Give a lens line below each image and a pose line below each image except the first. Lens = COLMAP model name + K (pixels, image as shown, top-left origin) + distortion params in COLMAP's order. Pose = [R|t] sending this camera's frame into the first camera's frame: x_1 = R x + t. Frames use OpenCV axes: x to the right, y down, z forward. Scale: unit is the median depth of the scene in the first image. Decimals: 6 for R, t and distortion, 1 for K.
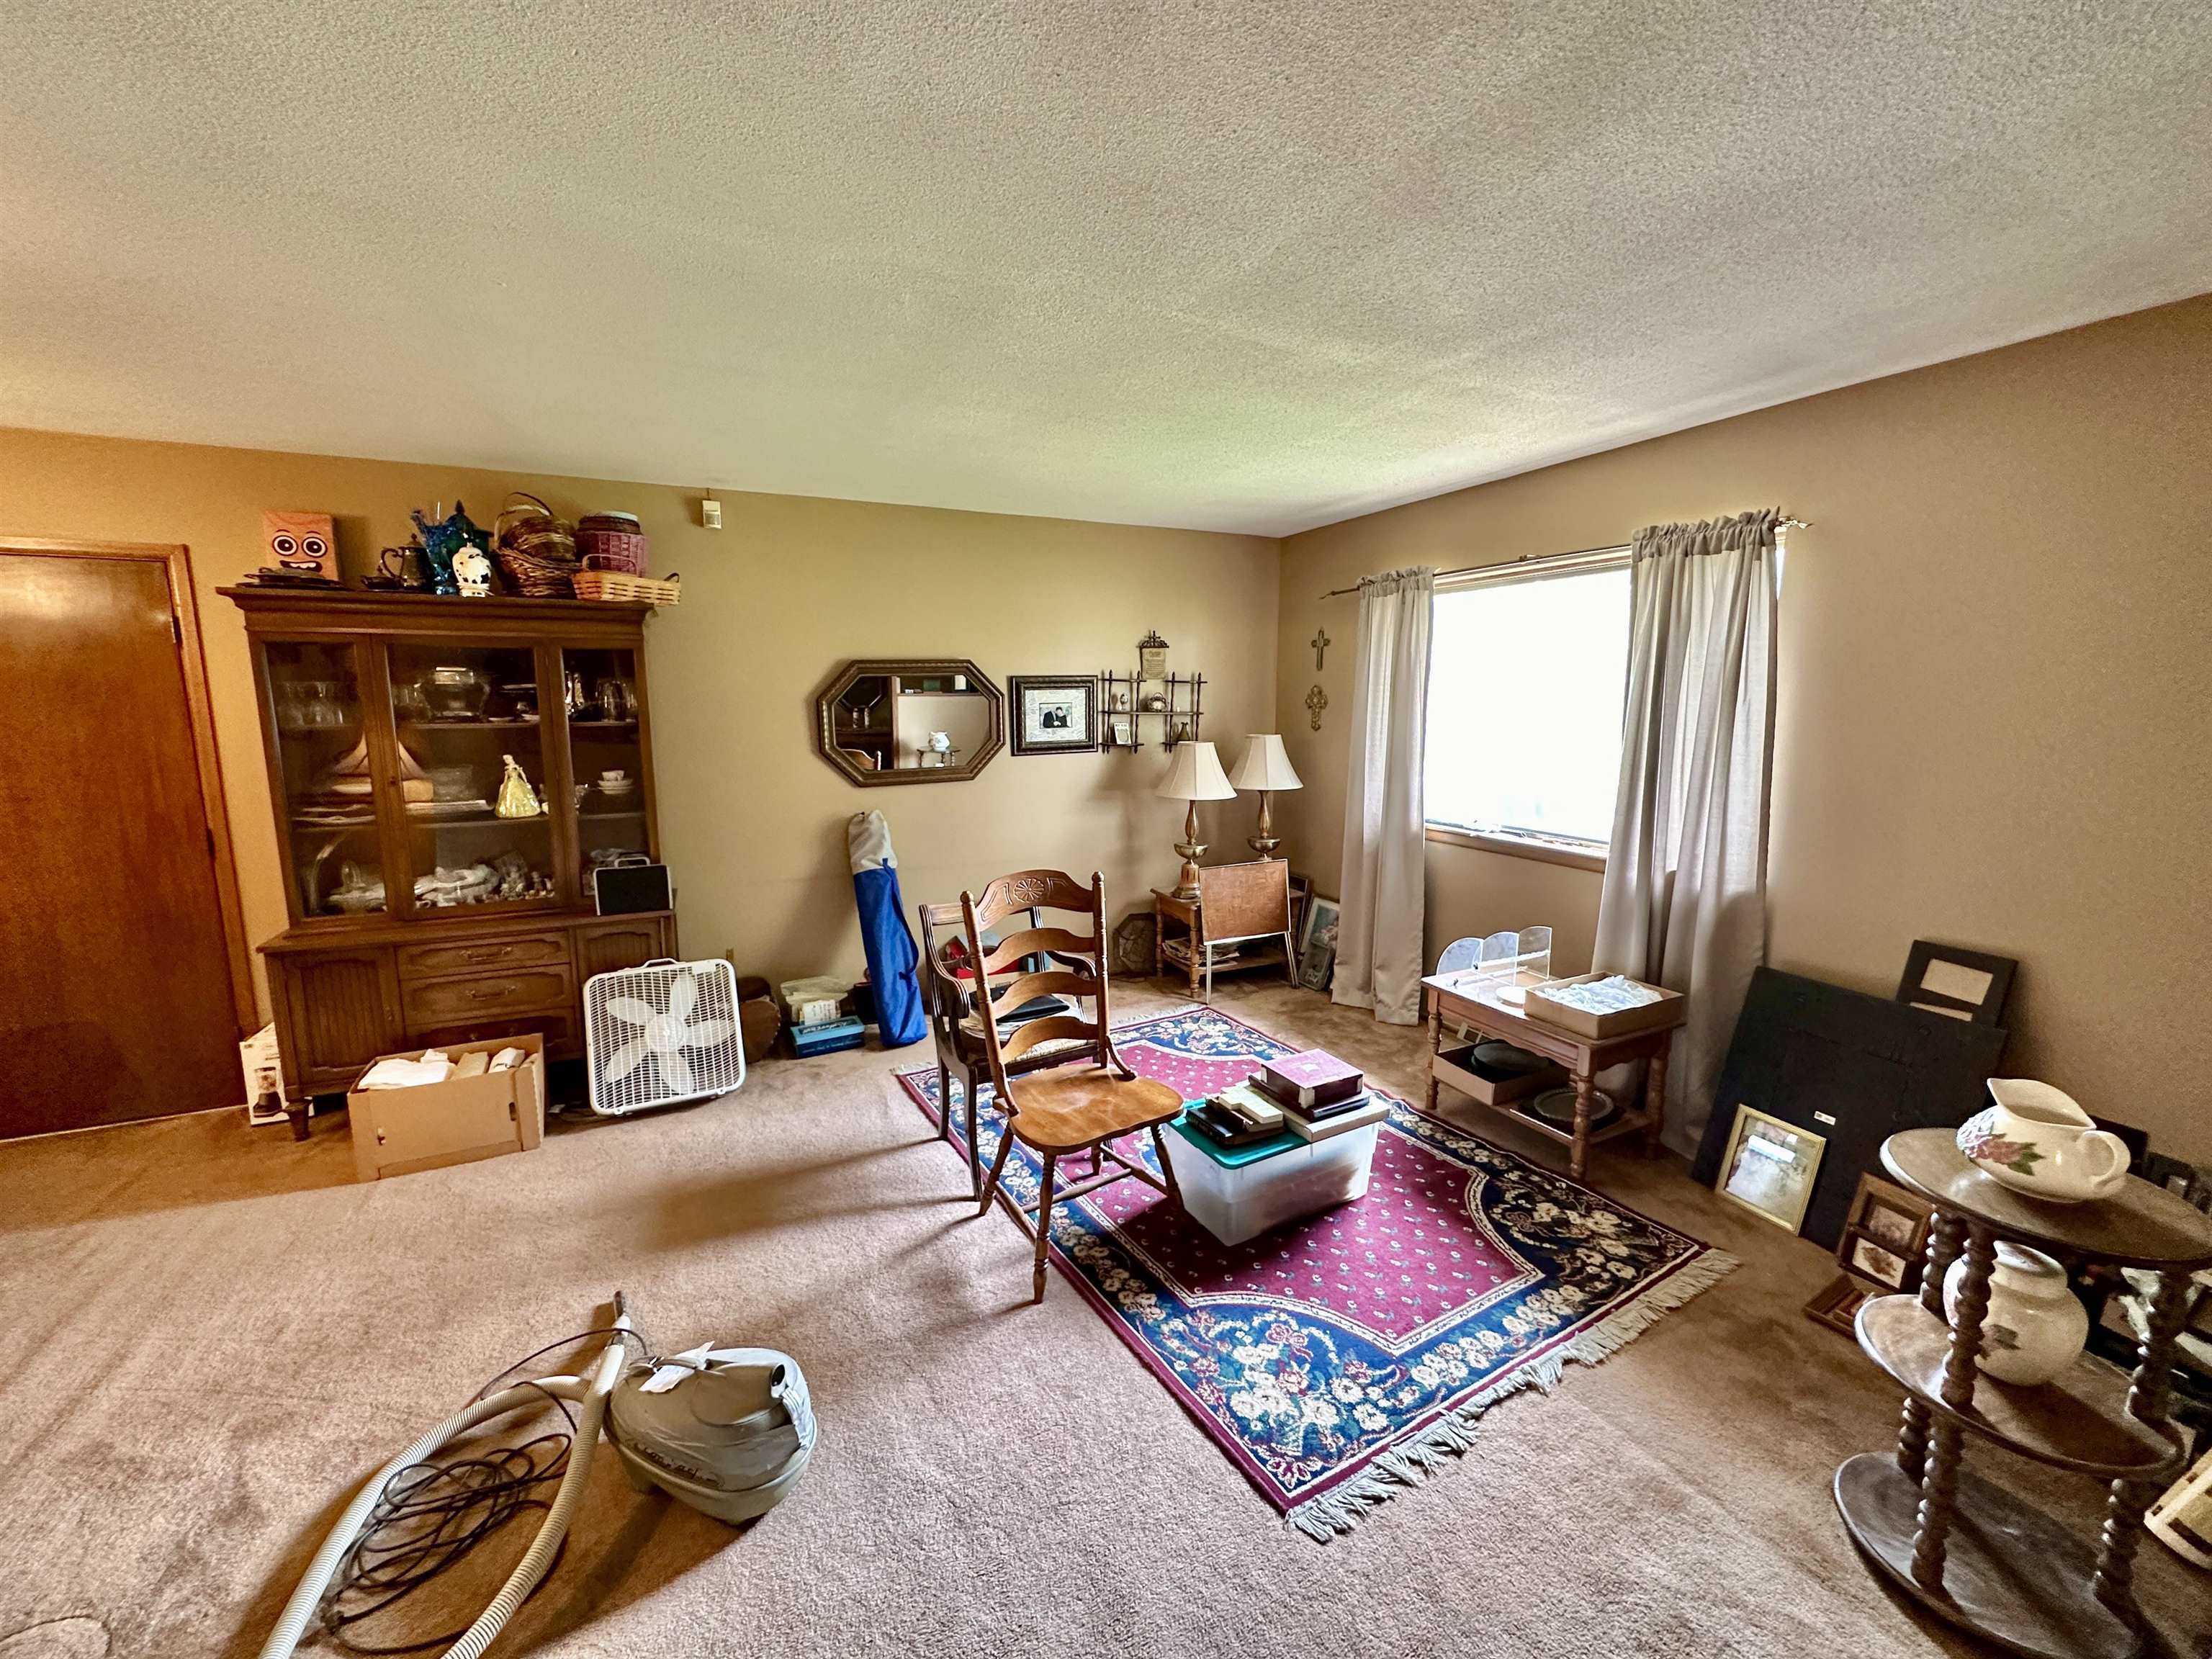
lens RADIAL K [[893.5, 0, 1108.2], [0, 893.5, 830.6], [0, 0, 1]] dist [-0.002399, 0.000309]
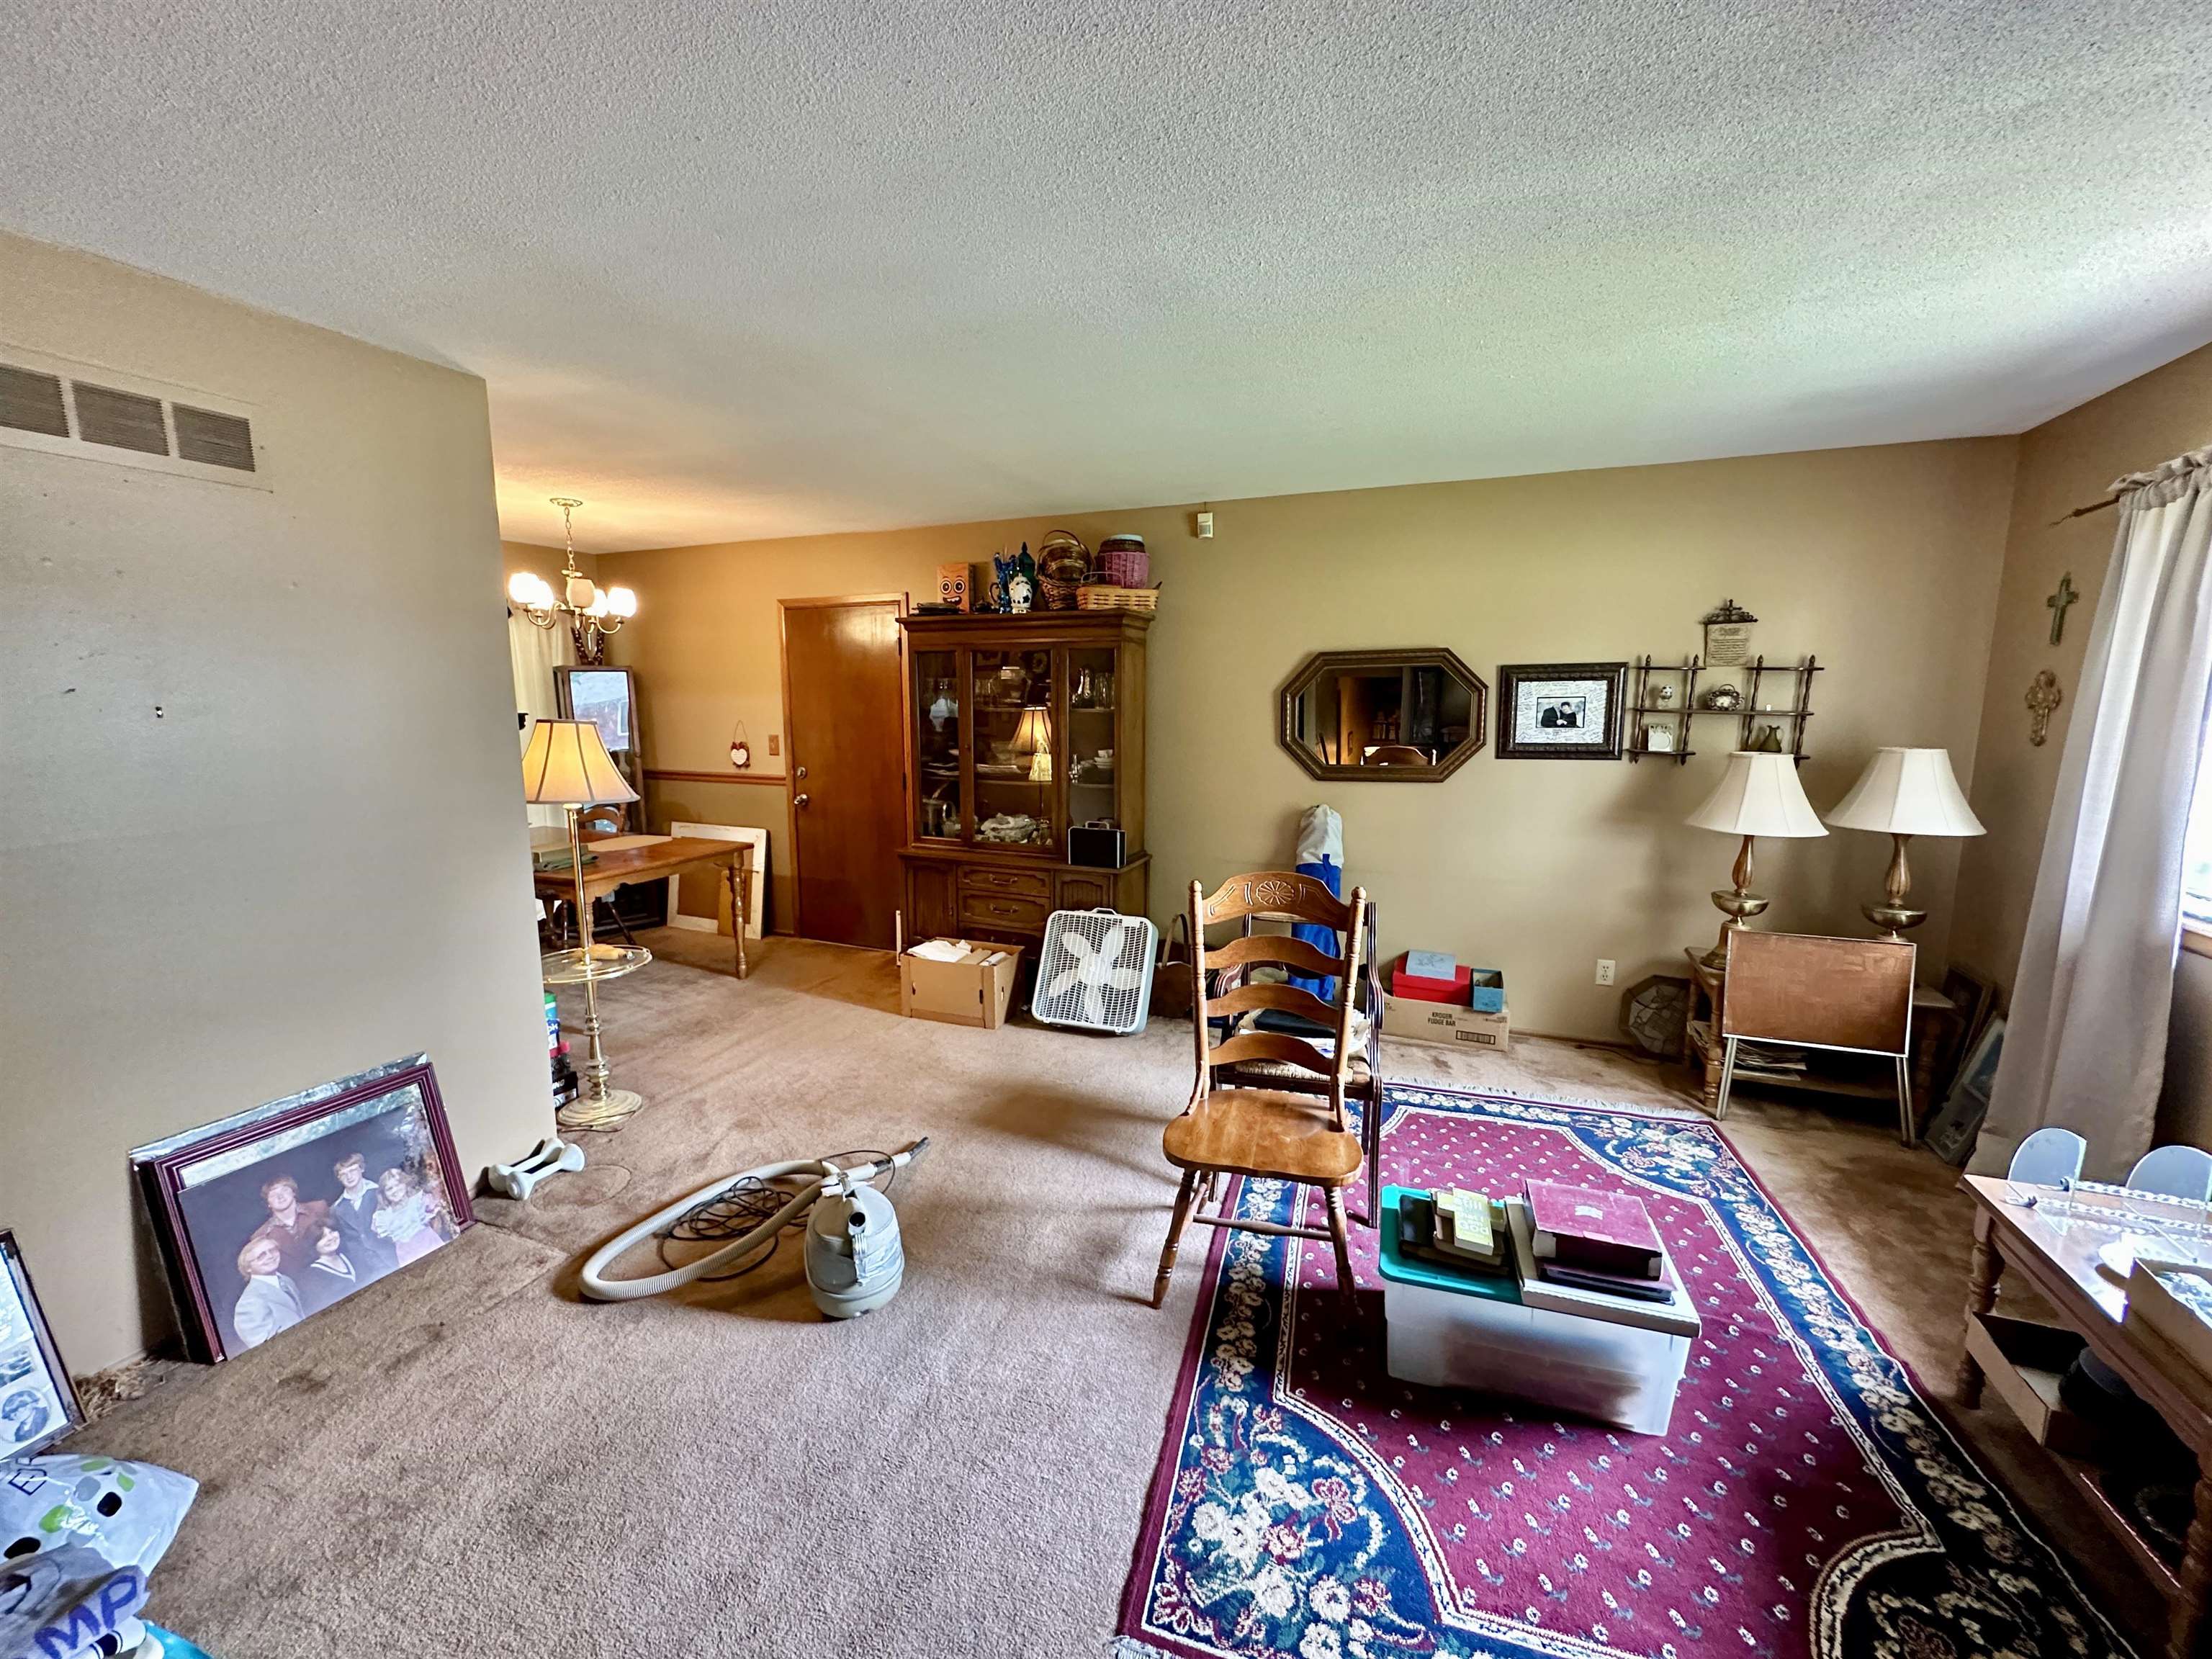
lens RADIAL K [[893.5, 0, 1108.2], [0, 893.5, 830.6], [0, 0, 1]] dist [-0.002399, 0.000309]
pose [[0.669093, 0.113556, -0.734452, 0.396125], [-0.114596, 0.992202, 0.049009, -0.019487], [0.734290, 0.051374, 0.676889, 0.205147]]
